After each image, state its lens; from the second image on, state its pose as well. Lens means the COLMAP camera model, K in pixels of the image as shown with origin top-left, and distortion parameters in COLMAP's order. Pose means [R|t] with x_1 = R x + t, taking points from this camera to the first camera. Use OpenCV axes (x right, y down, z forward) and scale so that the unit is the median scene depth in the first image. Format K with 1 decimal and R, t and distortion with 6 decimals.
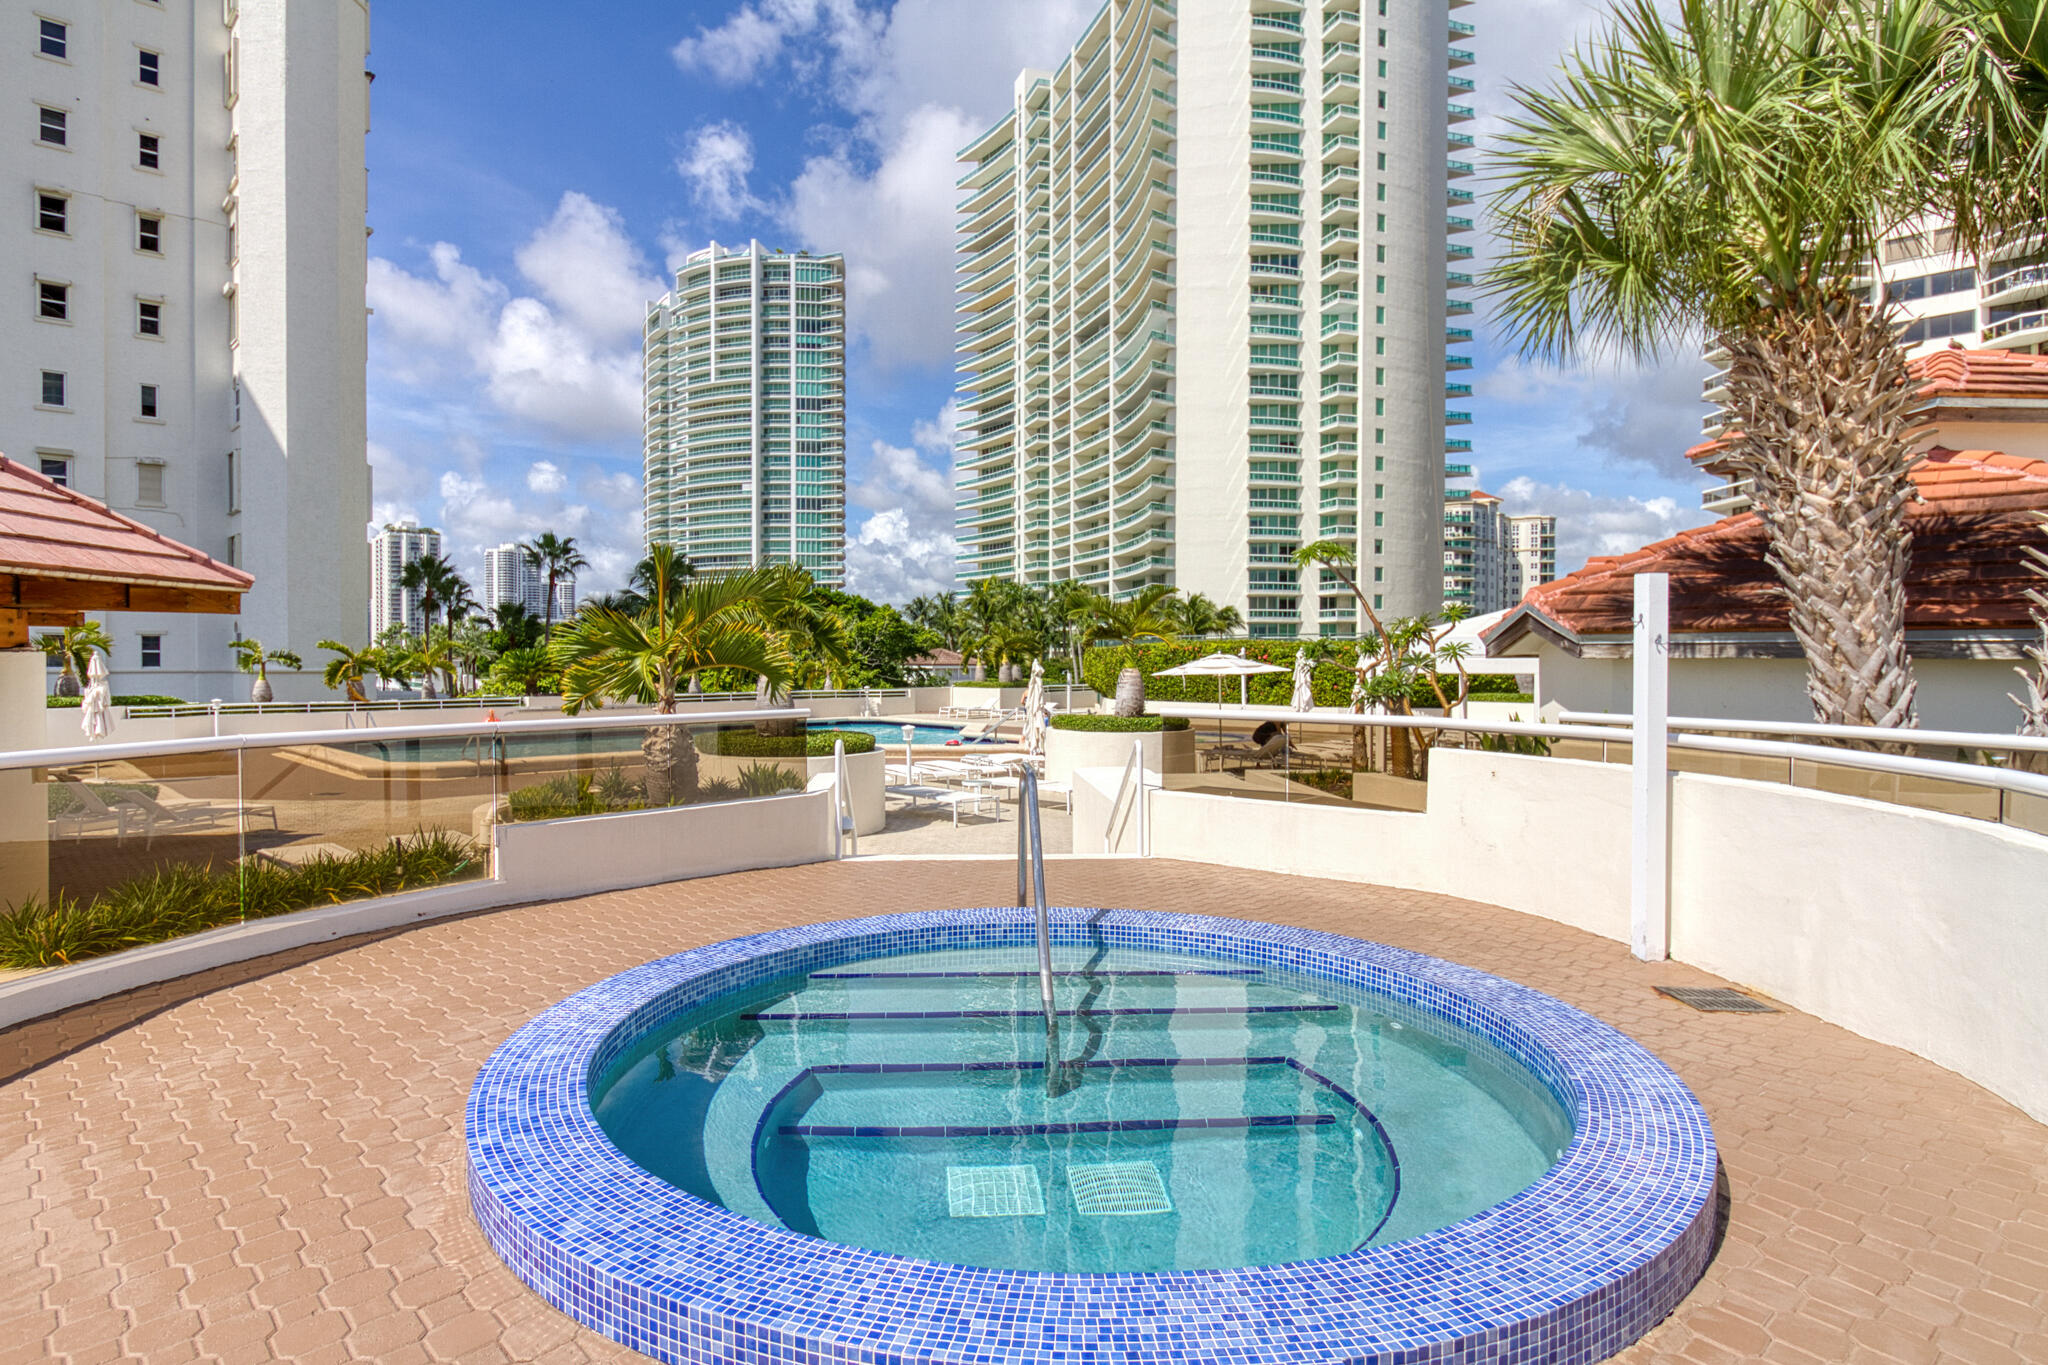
lens RADIAL K [[1095.0, 0, 951.8], [0, 1095.0, 684.3], [0, 0, 1]] dist [0.005699, -0.010851]
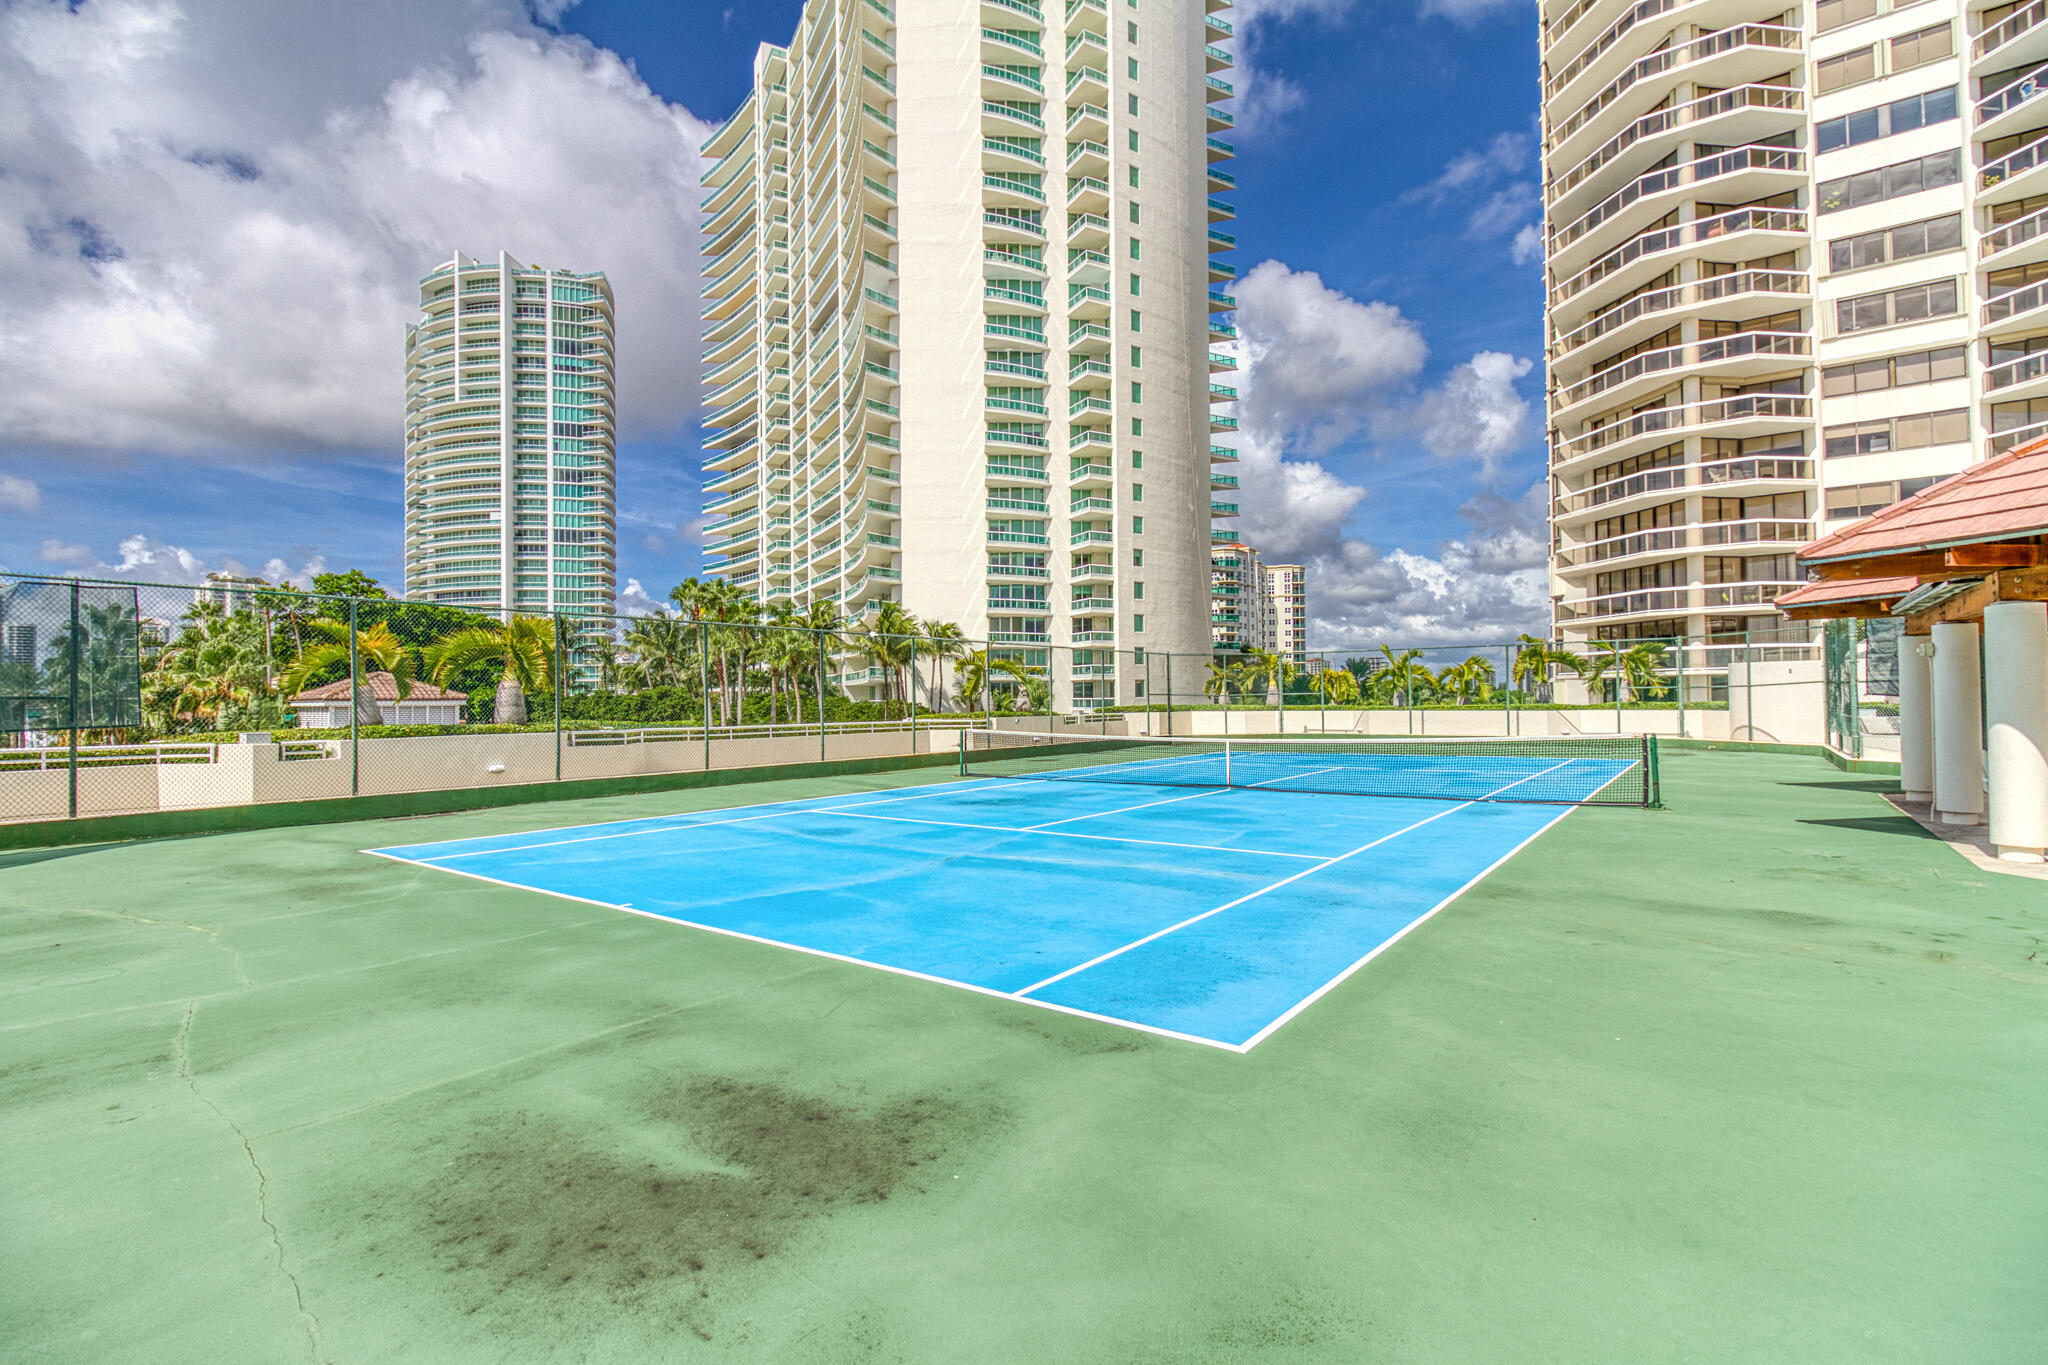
lens RADIAL K [[1008.9, 0, 959.7], [0, 1008.9, 690.0], [0, 0, 1]] dist [0.003699, -0.008589]
pose [[0.983847, -0.005254, 0.178934, 0.074620], [0.011645, 0.999330, -0.034684, 0.000302], [-0.178632, 0.036207, 0.983250, 0.172506]]
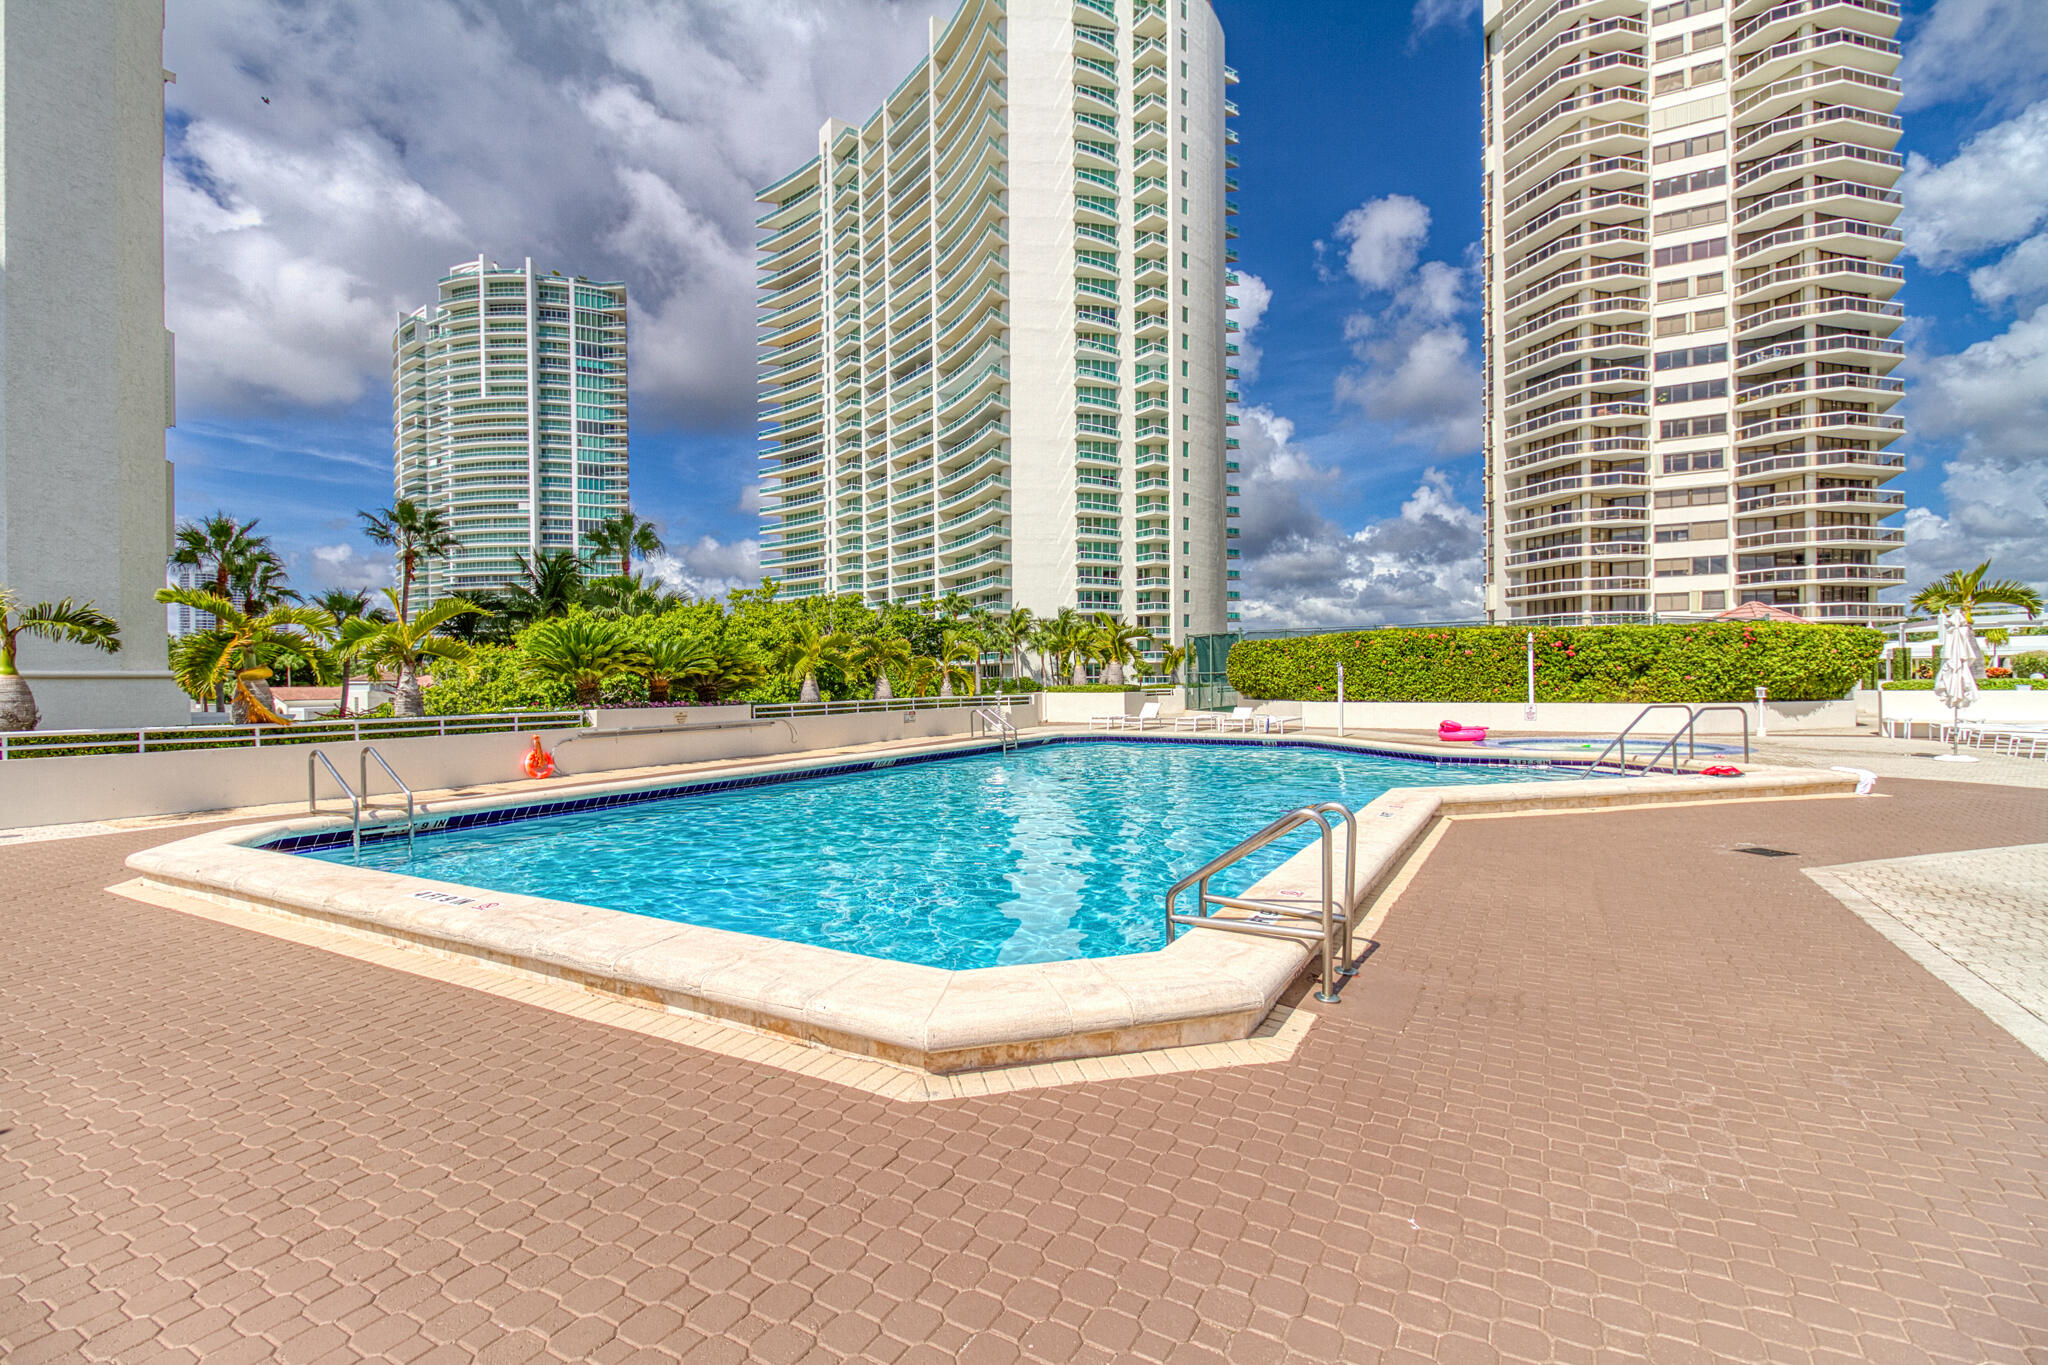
lens RADIAL K [[946.4, 0, 1019.4], [0, 946.4, 689.7], [0, 0, 1]] dist [0.017253, -0.012952]
pose [[0.950066, -0.012924, 0.311782, -0.053573], [0.016509, 0.999824, -0.008863, 0.001443], [-0.311613, 0.013568, 0.950112, 0.077078]]
